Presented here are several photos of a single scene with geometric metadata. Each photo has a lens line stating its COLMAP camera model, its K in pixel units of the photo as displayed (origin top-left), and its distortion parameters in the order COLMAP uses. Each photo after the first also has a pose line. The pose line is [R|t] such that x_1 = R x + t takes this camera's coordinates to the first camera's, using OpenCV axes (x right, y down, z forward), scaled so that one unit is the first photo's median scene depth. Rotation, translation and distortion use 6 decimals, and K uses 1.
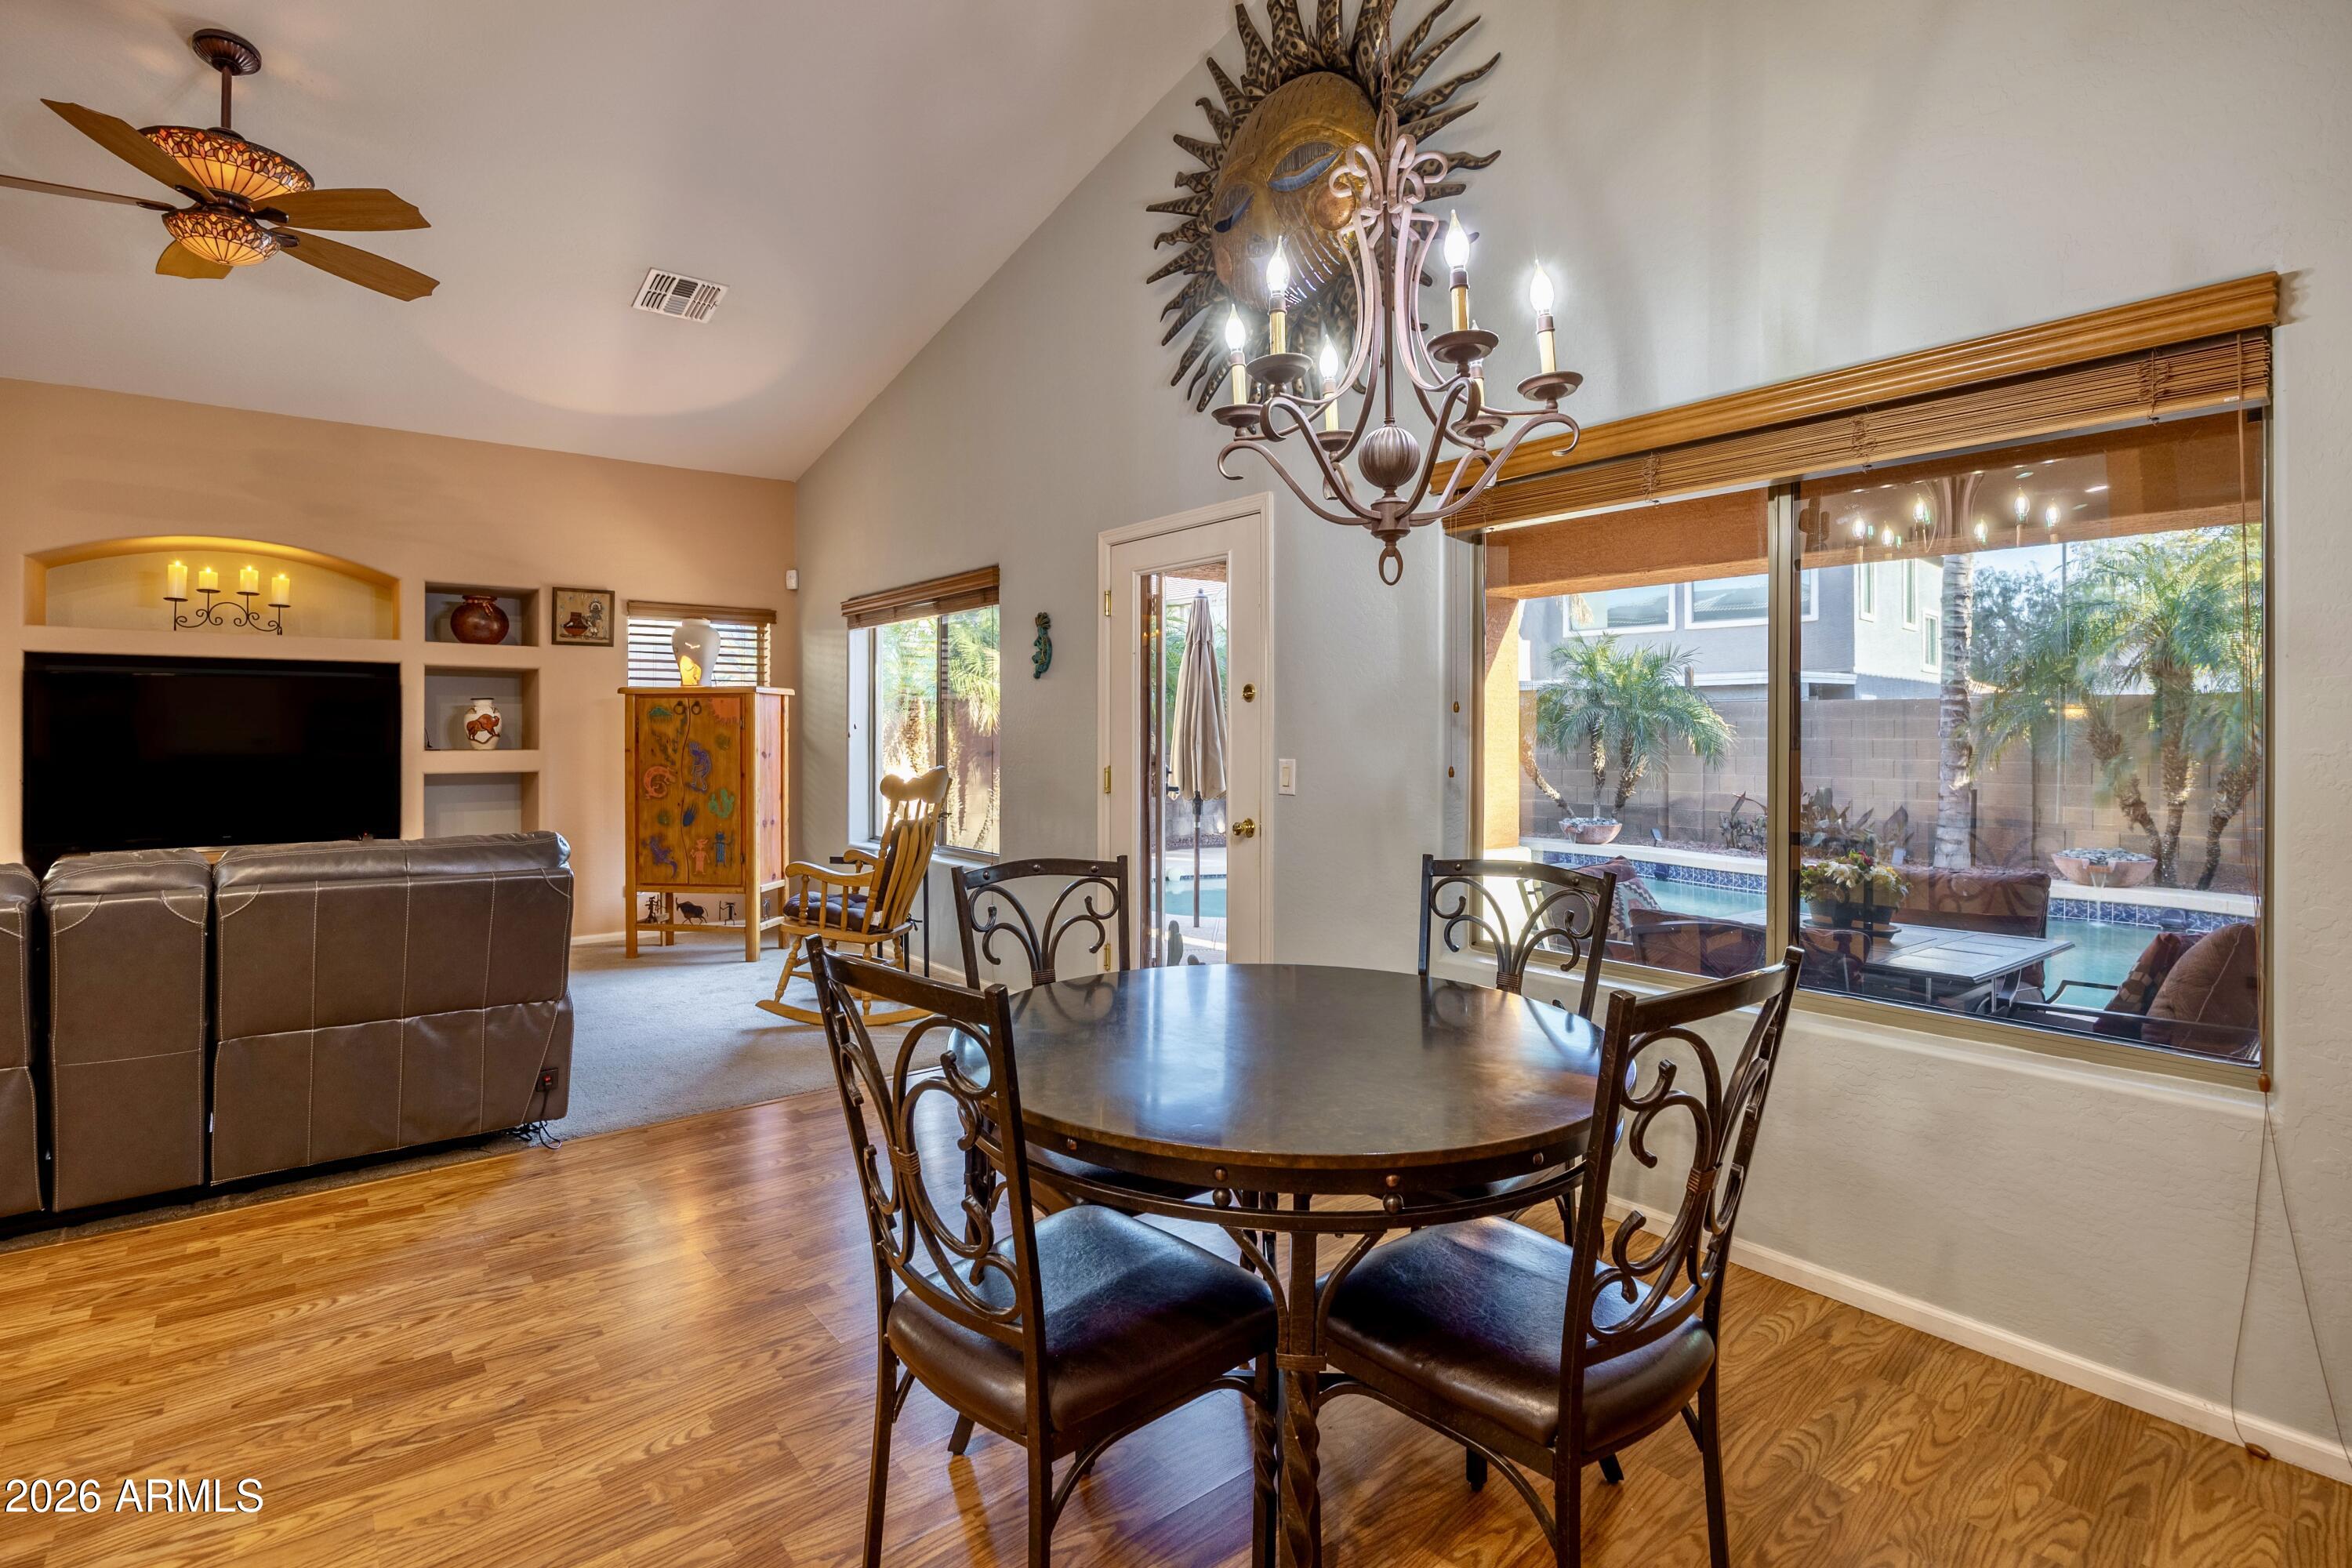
lens RADIAL K [[1114.5, 0, 1169.0], [0, 1114.5, 732.3], [0, 0, 1]] dist [-0.010392, 0.000268]
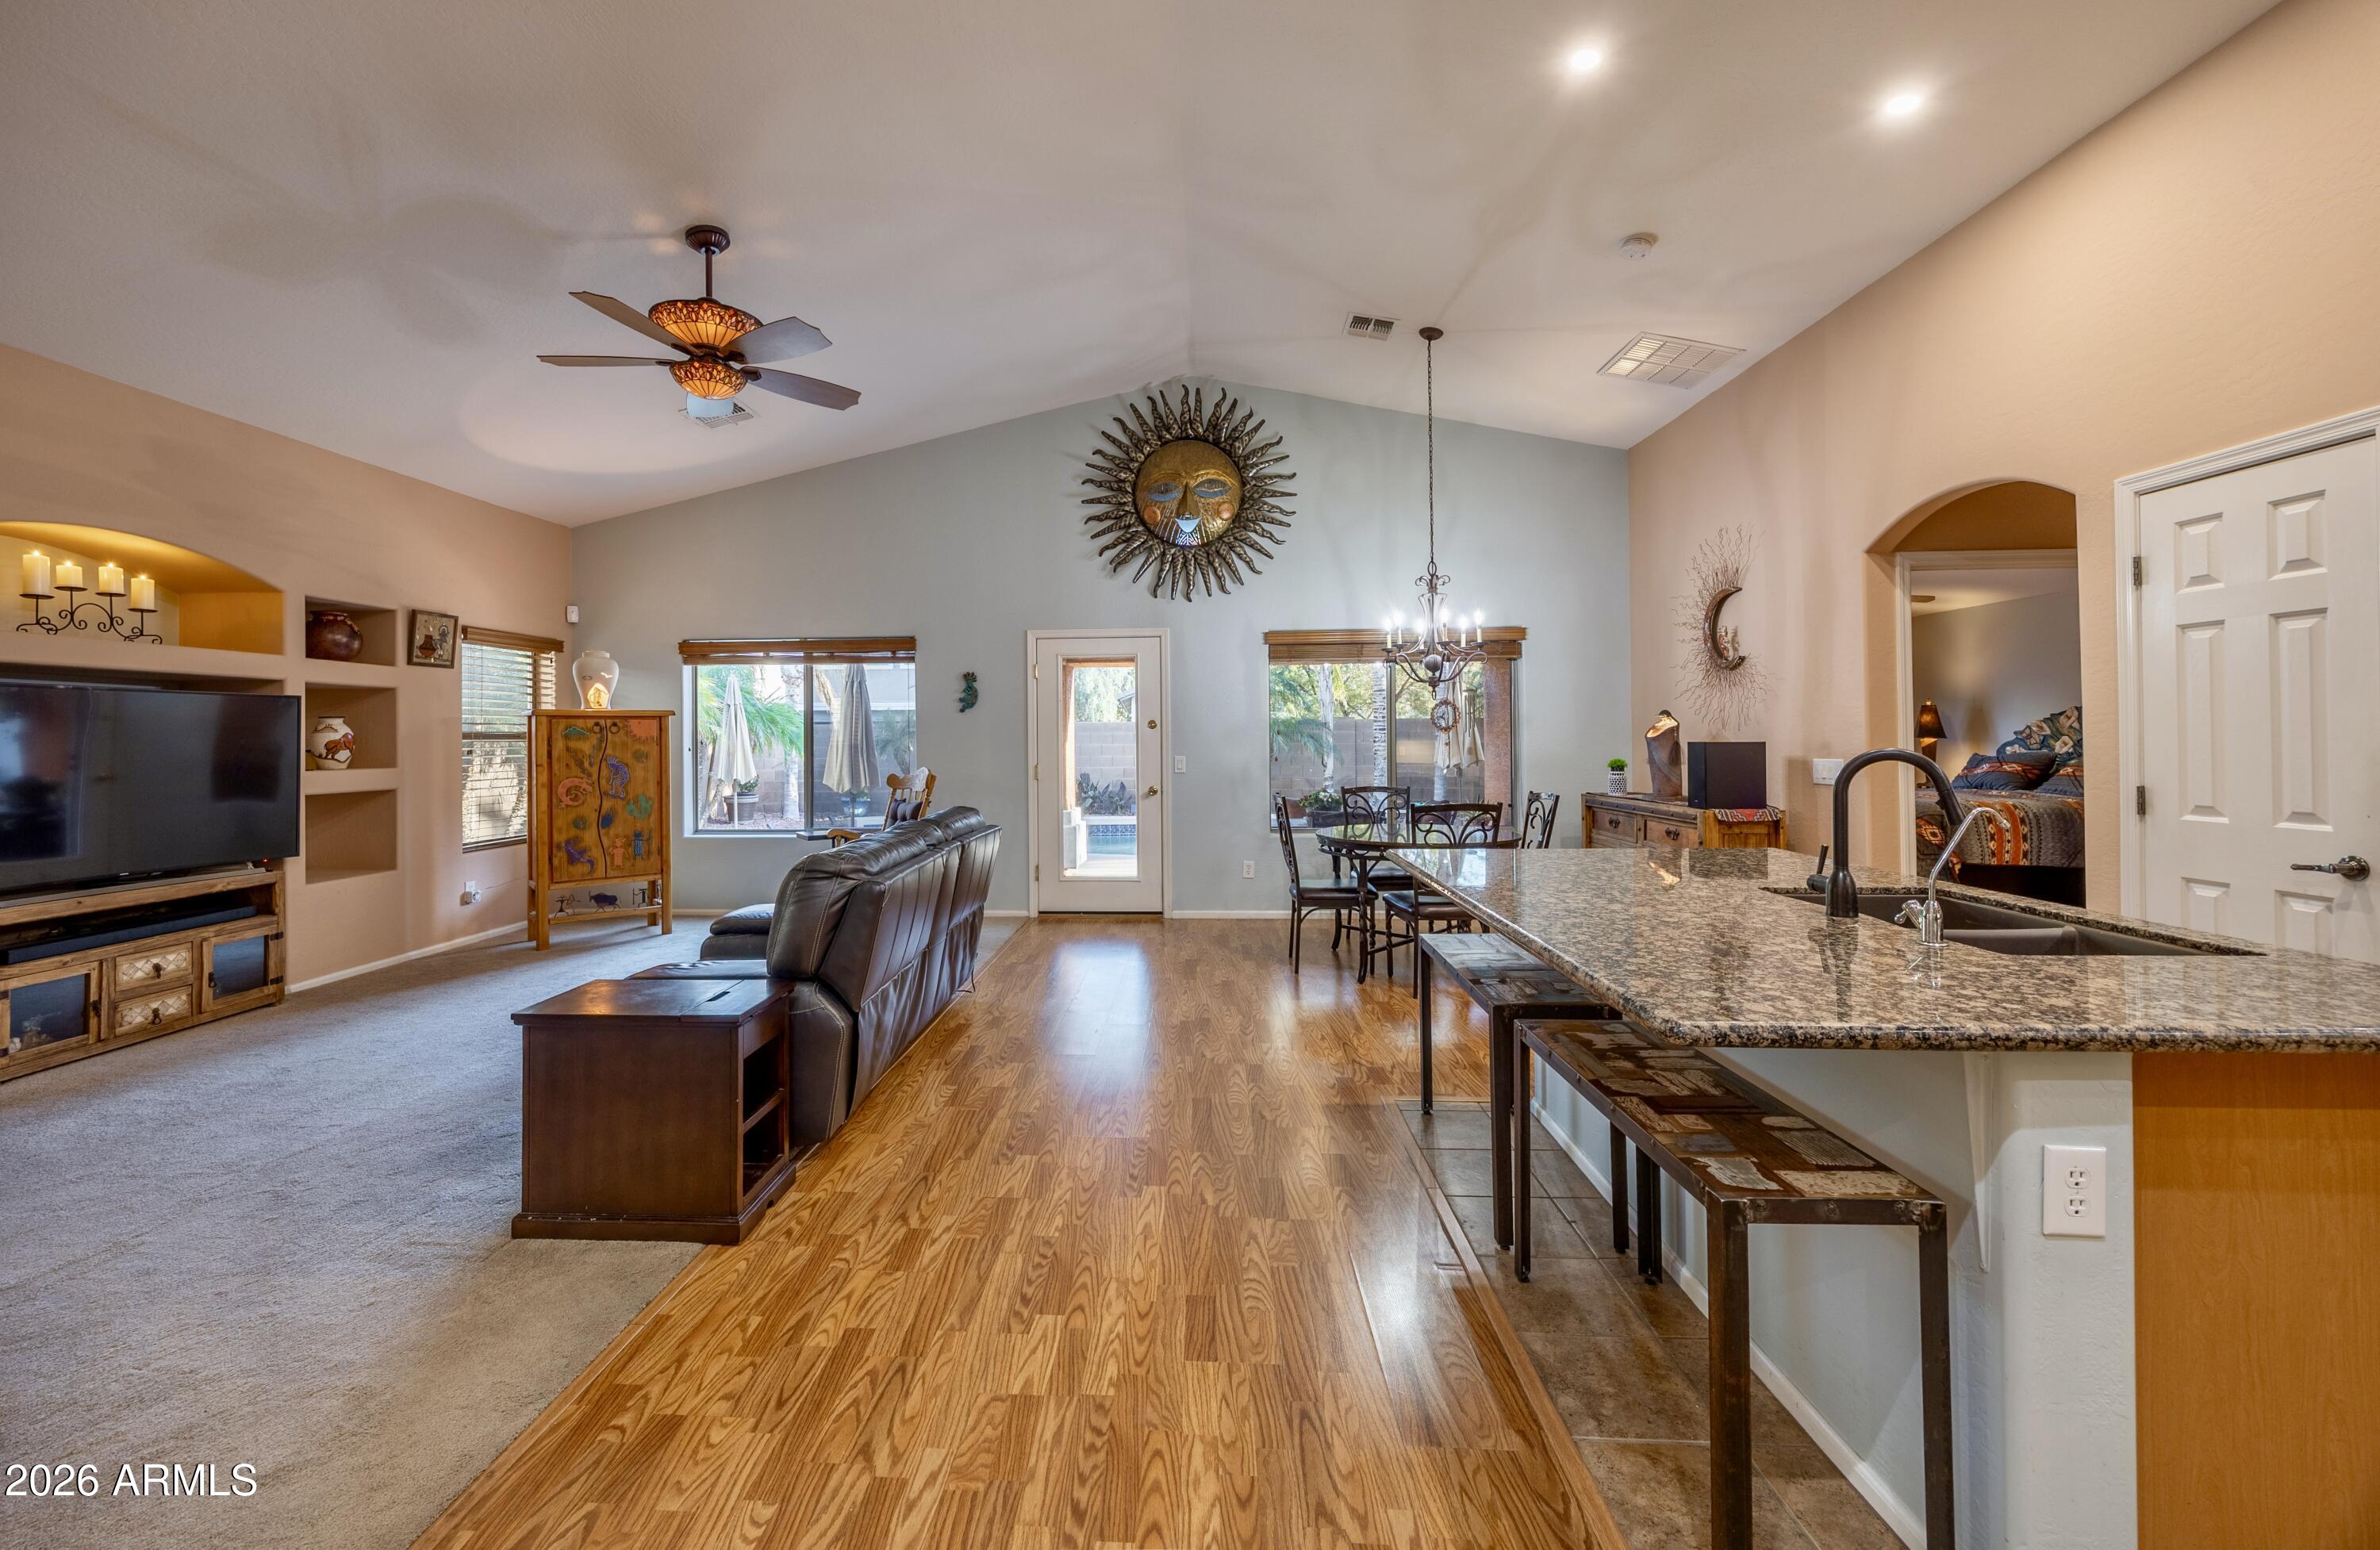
lens RADIAL K [[928.4, 0, 1147.6], [0, 928.4, 730.2], [0, 0, 1]] dist [-0.004157, -0.000474]
pose [[0.670422, 0.001906, 0.741978, -0.831984], [0.007750, 0.999924, -0.009571, -0.005996], [-0.741940, 0.012167, 0.670356, -0.089302]]
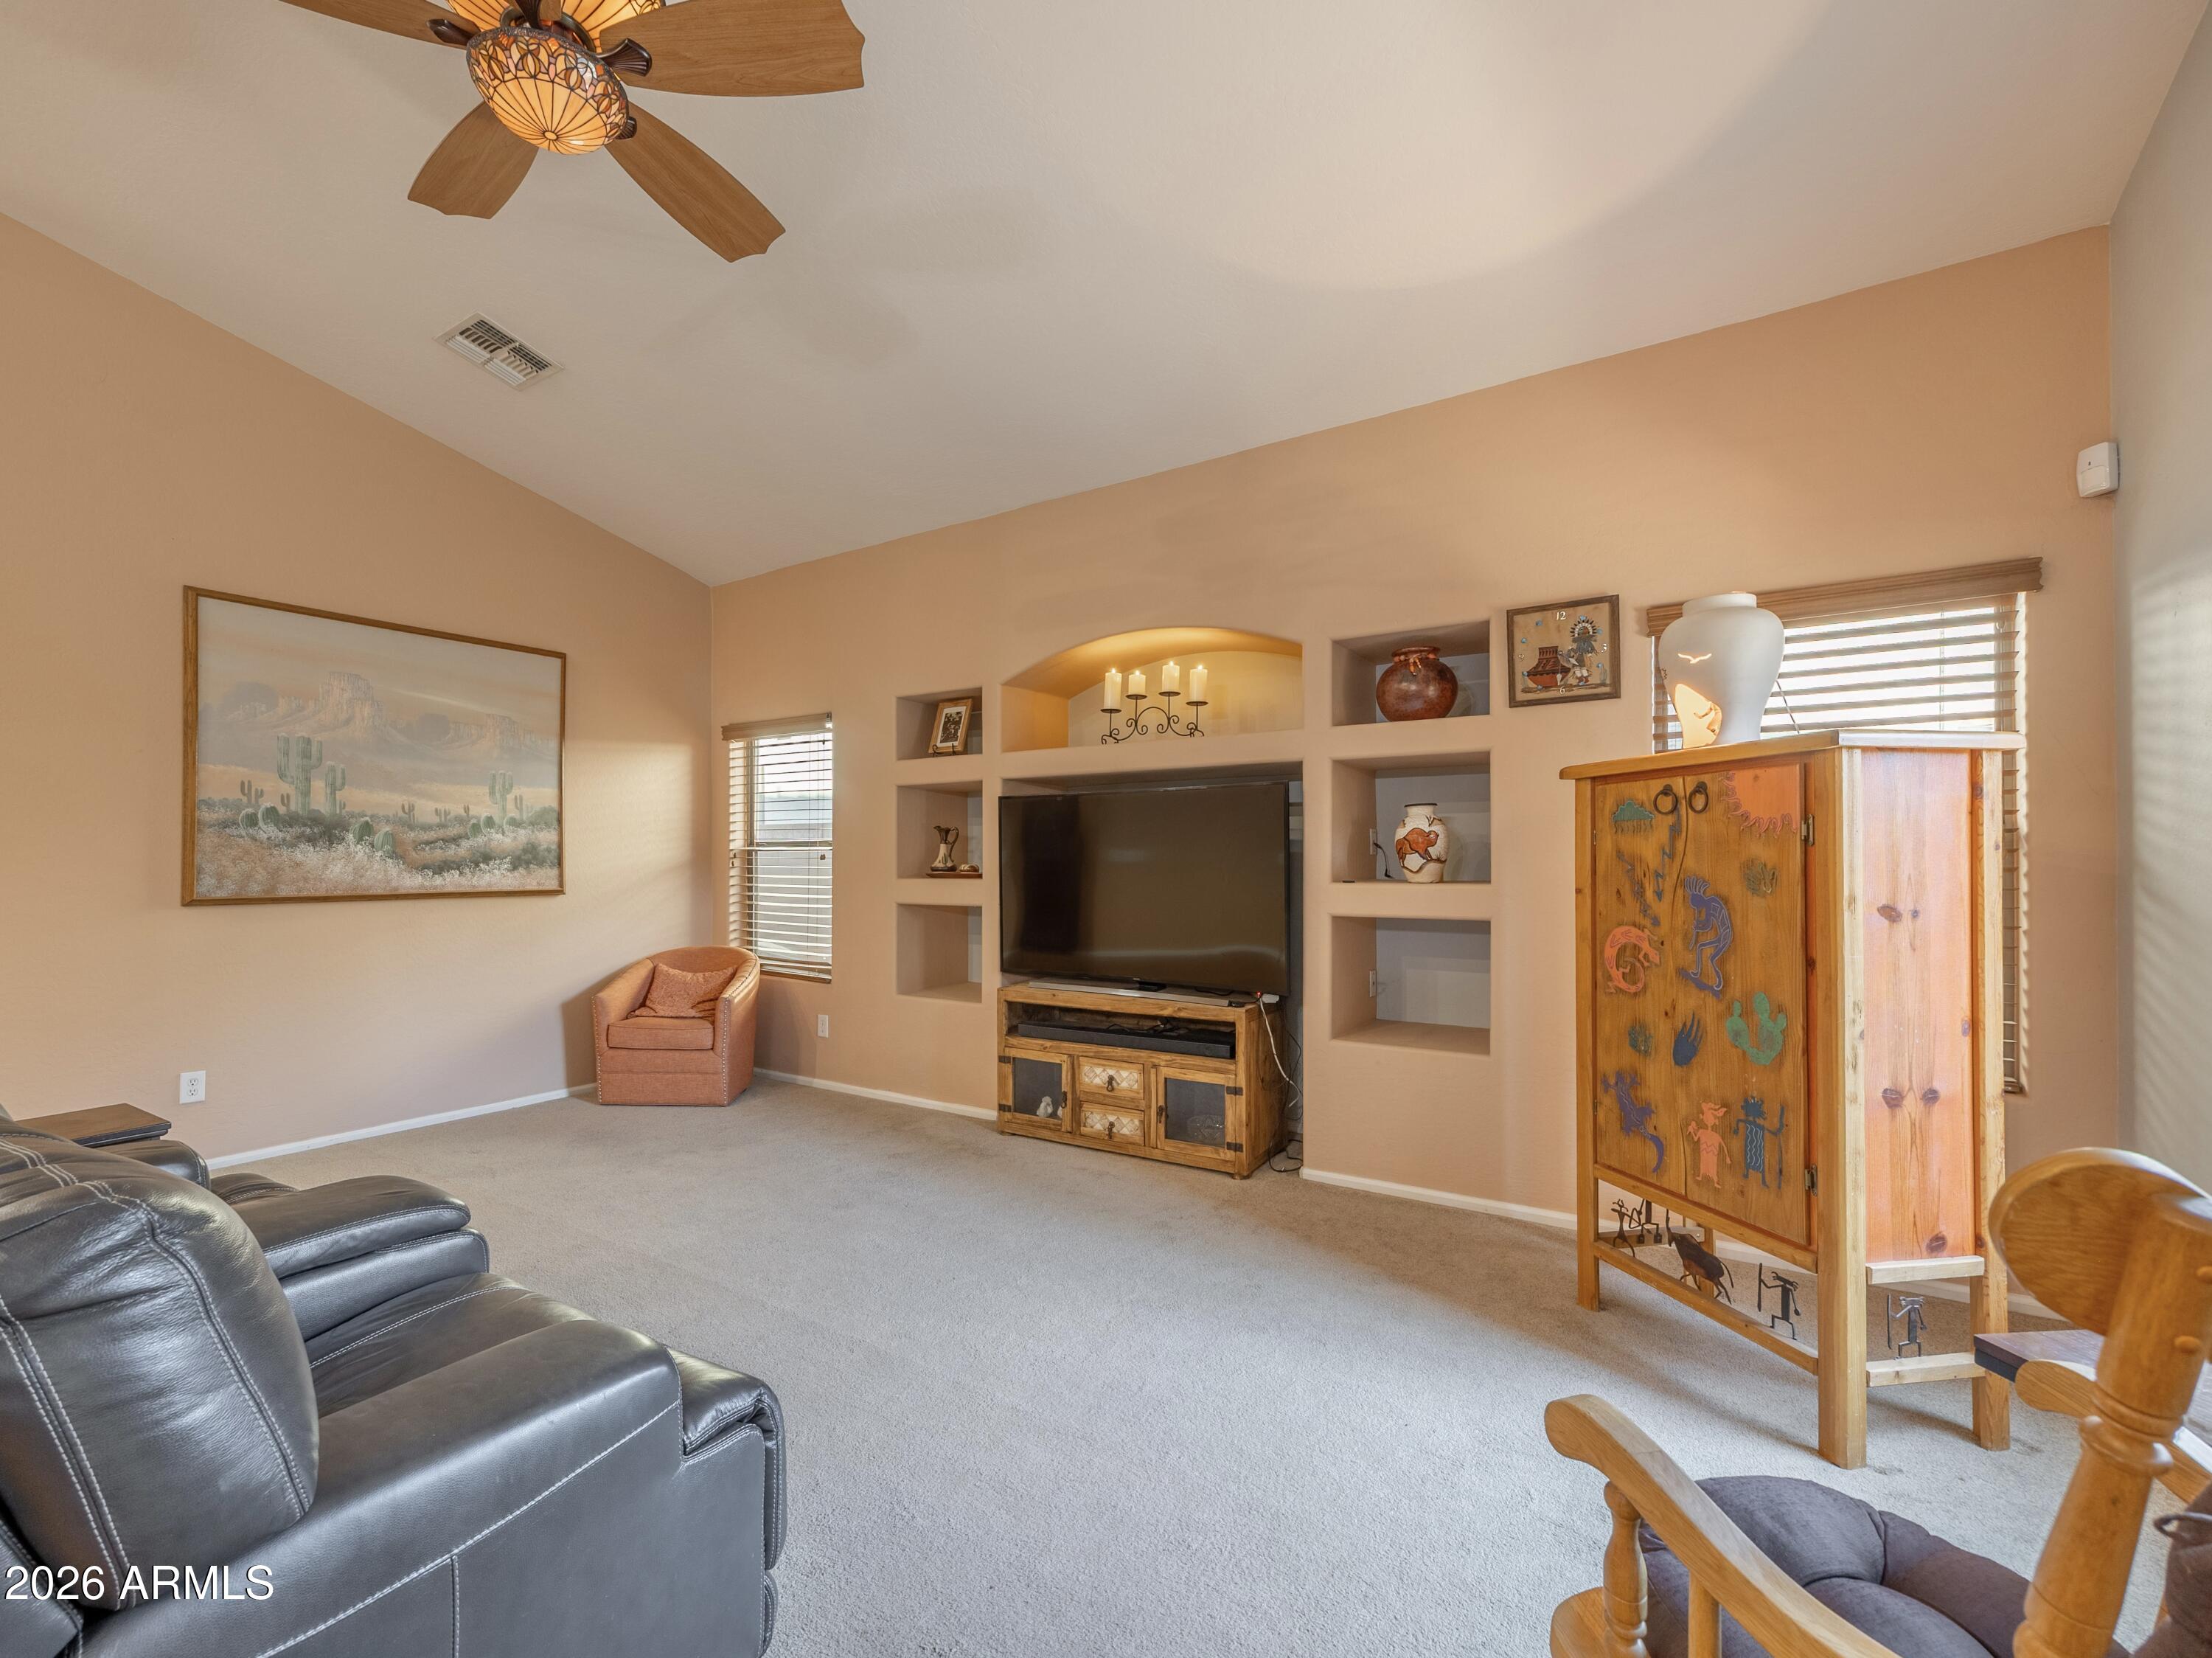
lens RADIAL K [[994.2, 0, 1000.1], [0, 994.2, 853.4], [0, 0, 1]] dist [-0.003203, -0.000132]
pose [[0.264159, -0.006869, -0.964455, -0.131851], [0.004112, 0.999974, -0.005996, 0.000978], [0.964470, -0.002382, 0.264180, 0.679124]]
